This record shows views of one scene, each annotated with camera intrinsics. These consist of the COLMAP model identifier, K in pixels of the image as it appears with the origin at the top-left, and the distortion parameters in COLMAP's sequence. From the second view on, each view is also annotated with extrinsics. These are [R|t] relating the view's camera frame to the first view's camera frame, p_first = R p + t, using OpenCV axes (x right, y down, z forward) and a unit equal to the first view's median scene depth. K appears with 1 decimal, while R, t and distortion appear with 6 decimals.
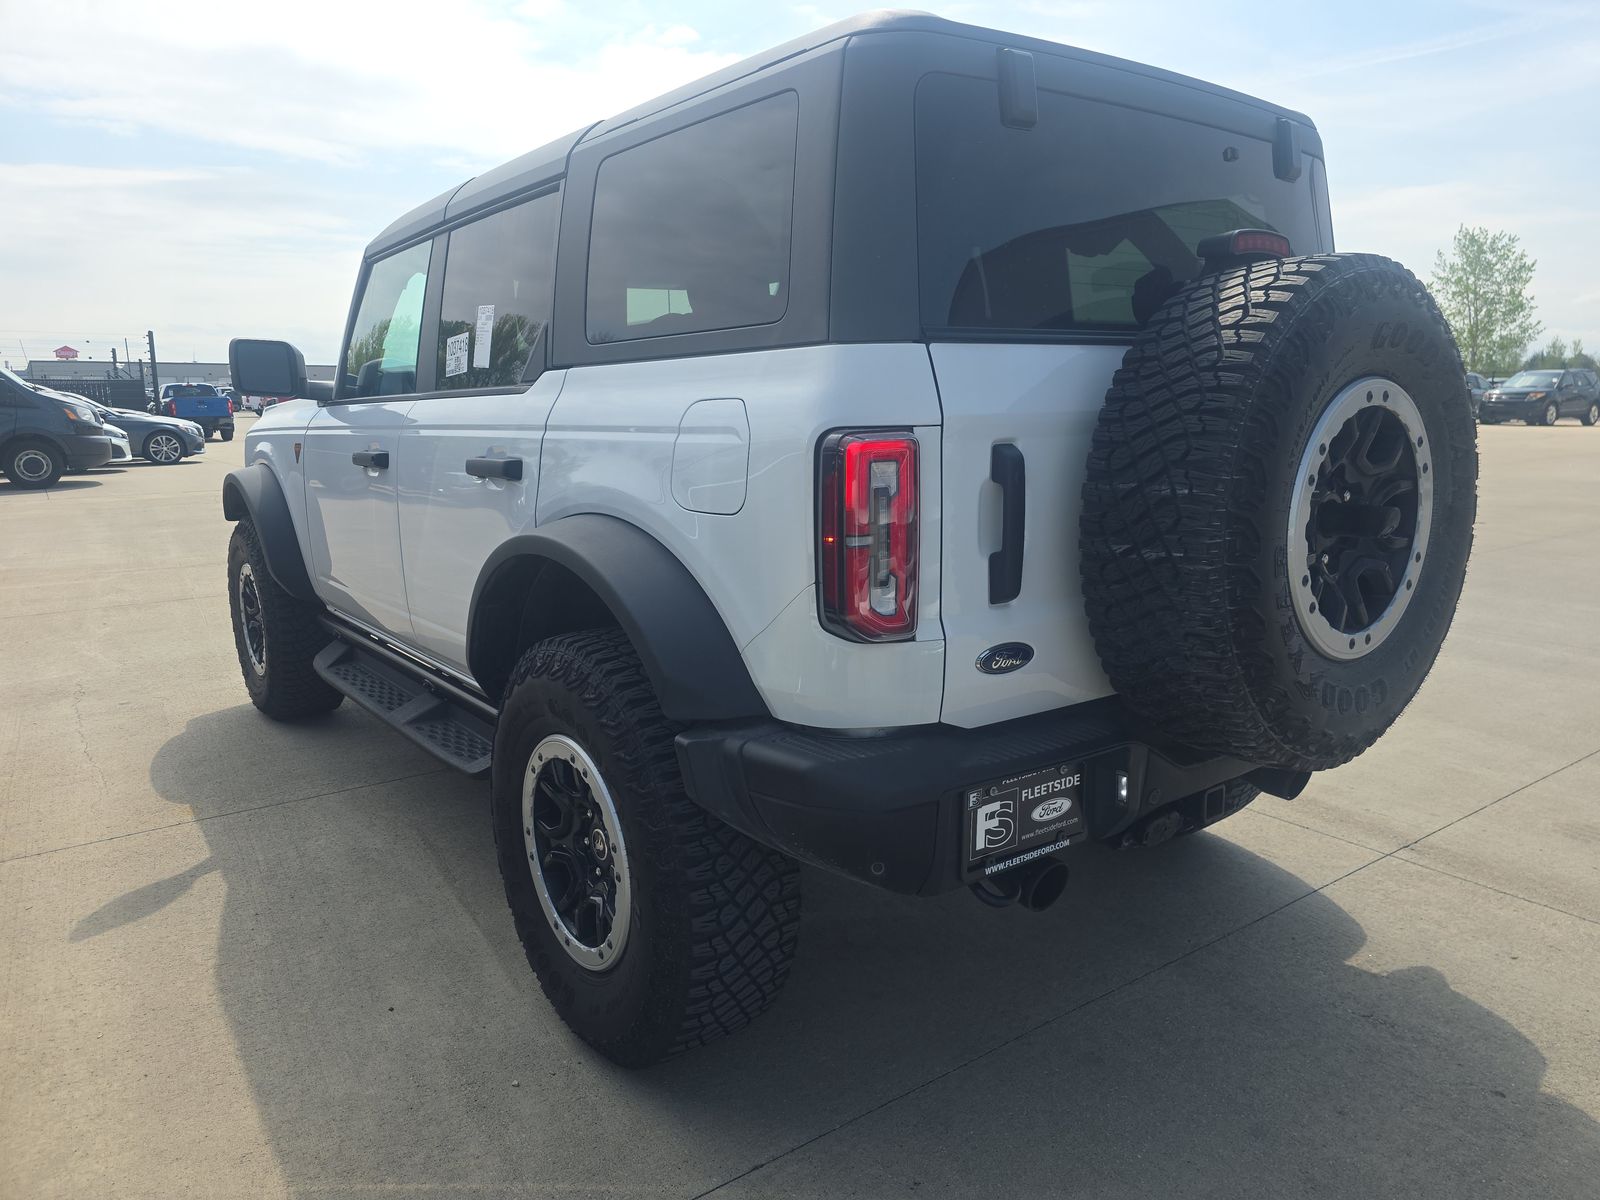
lens RADIAL K [[1081.1, 0, 796.8], [0, 1081.1, 621.1], [0, 0, 1]] dist [0.050157, -0.000373]
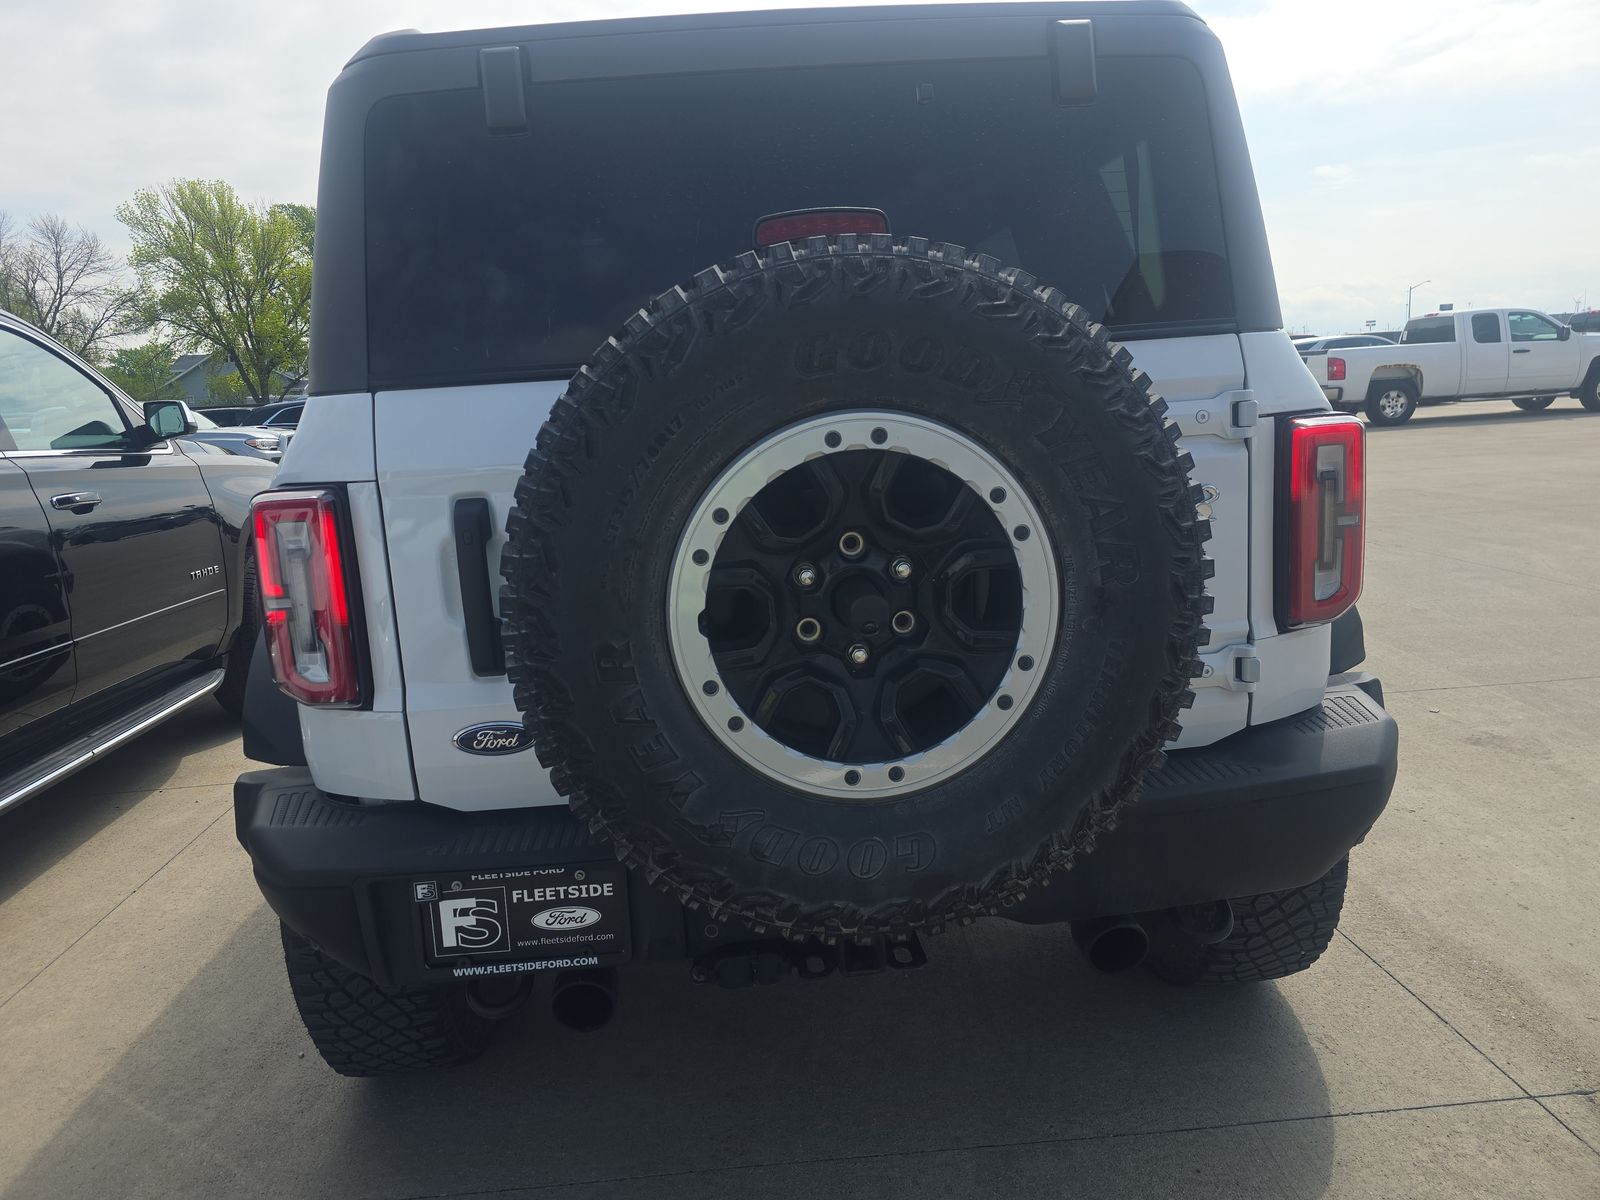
lens RADIAL K [[1083.5, 0, 800.0], [0, 1083.5, 600.0], [0, 0, 1]] dist [0.023850, -0.003263]
pose [[0.841811, 0.059884, -0.536440, 0.852322], [-0.054226, 0.998181, 0.026335, -0.112763], [0.537042, 0.006920, 0.843527, 0.379023]]
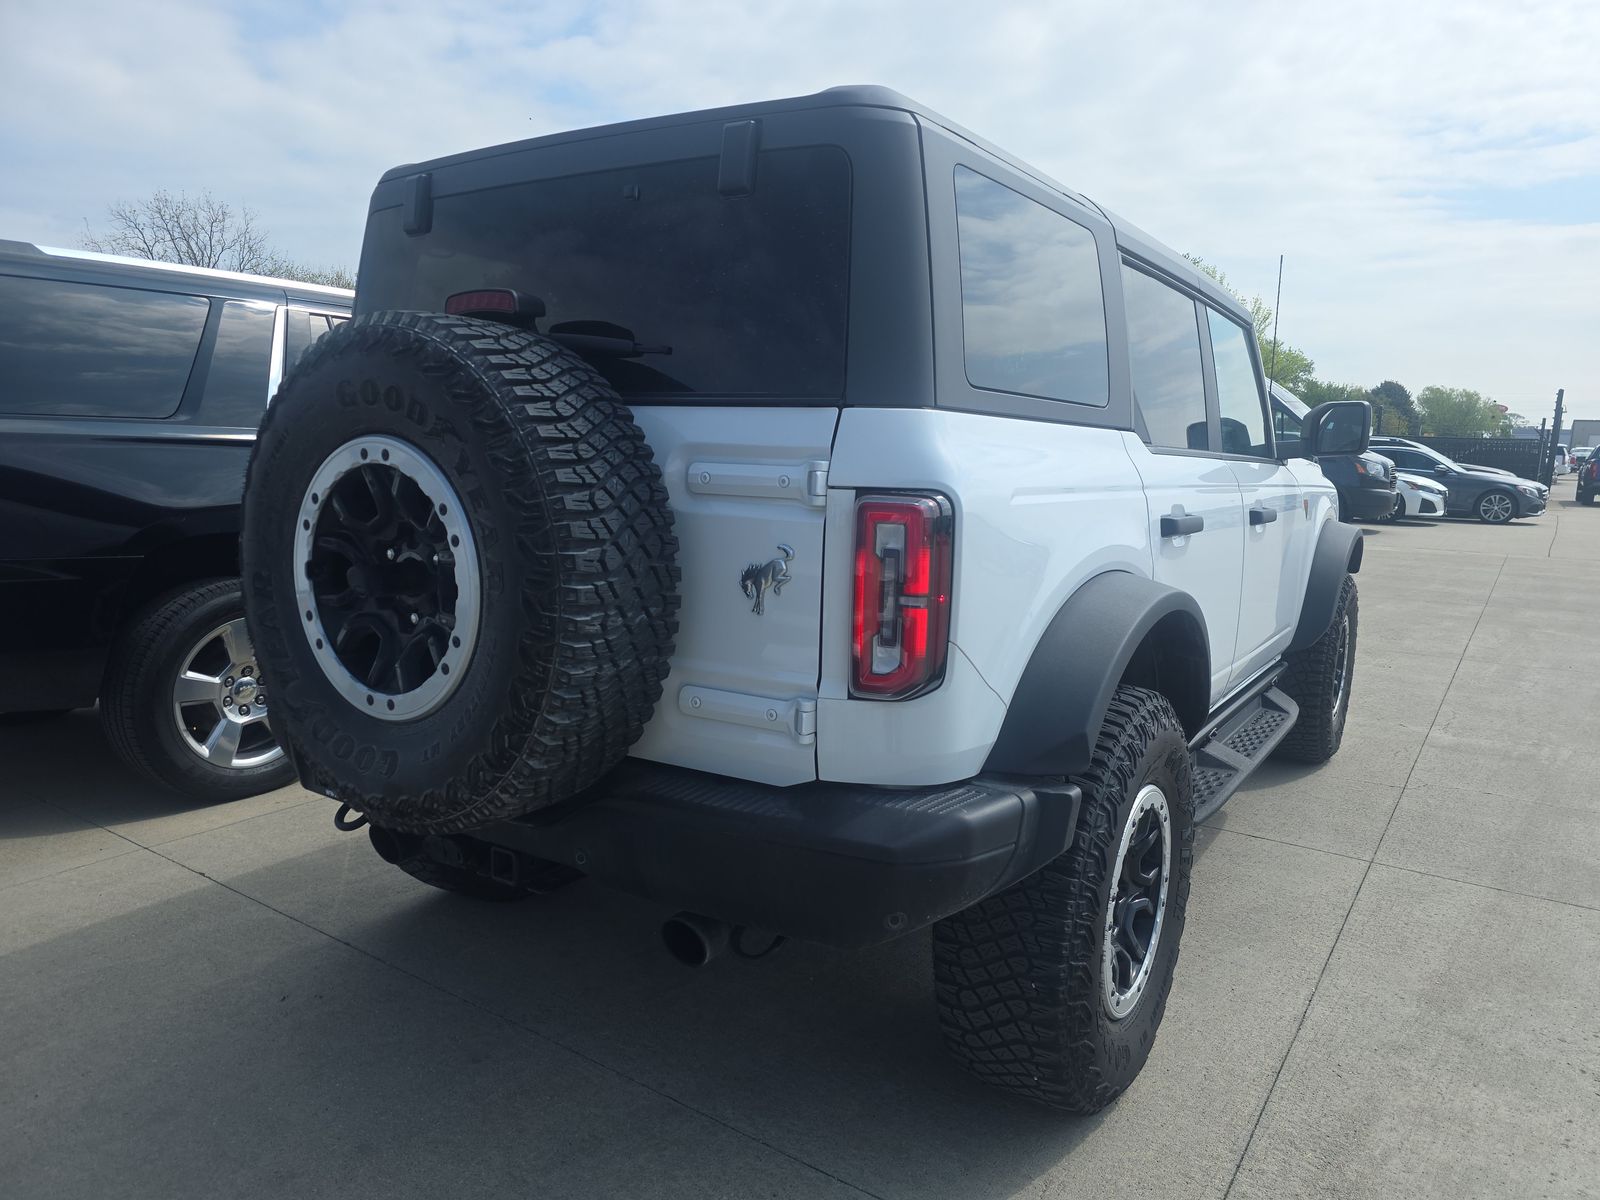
lens RADIAL K [[1101.9, 0, 835.1], [0, 1101.9, 663.6], [0, 0, 1]] dist [0.014217, 0.000339]
pose [[0.377753, 0.207916, -0.902260, 1.566696], [-0.221687, 0.966428, 0.129889, -0.235819], [0.898976, 0.150953, 0.411164, 0.960507]]
